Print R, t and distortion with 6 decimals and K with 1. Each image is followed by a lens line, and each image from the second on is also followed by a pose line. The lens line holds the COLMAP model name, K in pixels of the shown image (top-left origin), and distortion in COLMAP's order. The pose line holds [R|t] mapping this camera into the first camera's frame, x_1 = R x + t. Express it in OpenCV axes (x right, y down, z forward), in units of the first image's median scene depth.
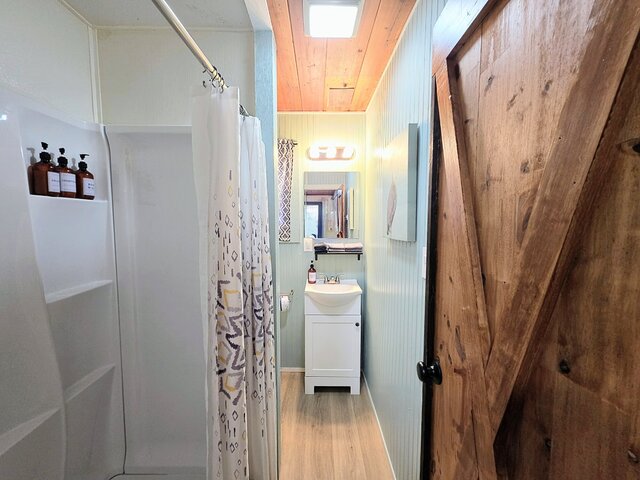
lens RADIAL K [[254.3, 0, 315.7], [0, 254.3, 241.1], [0, 0, 1]] dist [0.001577, 0.000197]
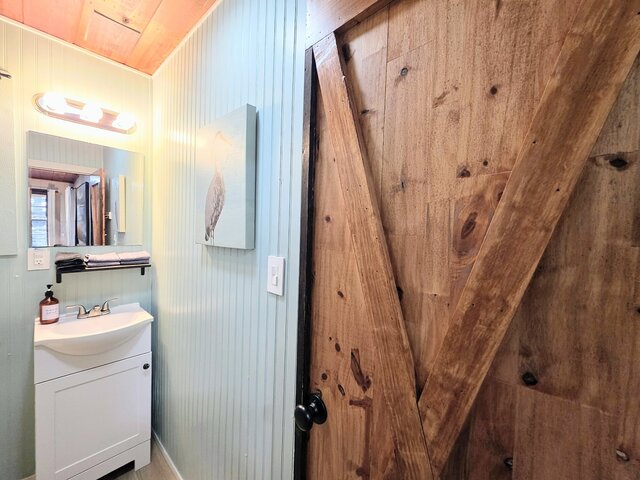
lens RADIAL K [[254.3, 0, 318.4], [0, 254.3, 239.6], [0, 0, 1]] dist [0.001577, 0.000197]
pose [[0.663245, -0.006224, 0.748377, -0.081348], [0.022524, 0.999678, -0.011648, -0.012955], [-0.748064, 0.024583, 0.663172, 0.269828]]
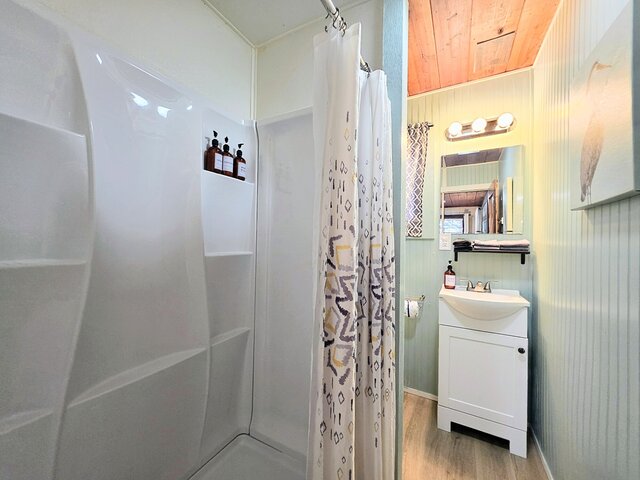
lens RADIAL K [[254.3, 0, 315.9], [0, 254.3, 238.6], [0, 0, 1]] dist [0.001577, 0.000197]
pose [[0.874423, 0.010955, -0.485040, 0.007976], [-0.055703, 0.995401, -0.077938, 0.181194], [0.481956, 0.095169, 0.871012, 0.141696]]
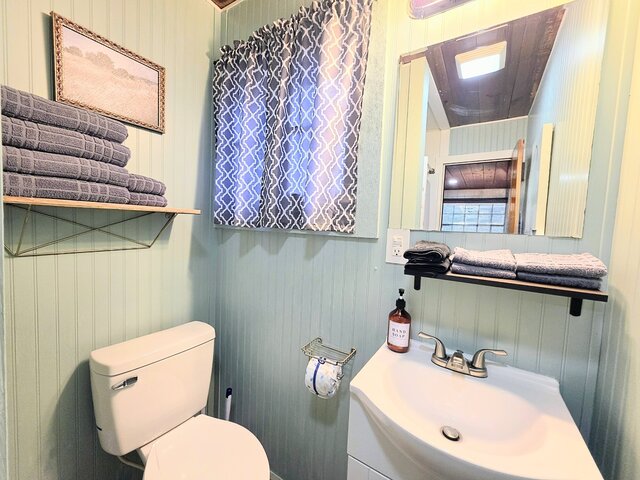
lens RADIAL K [[254.3, 0, 320.2], [0, 254.3, 238.3], [0, 0, 1]] dist [0.001577, 0.000197]
pose [[0.850200, 0.068558, -0.521977, 0.140047], [-0.086919, 0.996158, -0.010736, 0.032633], [0.519235, 0.054497, 0.852892, 1.192351]]
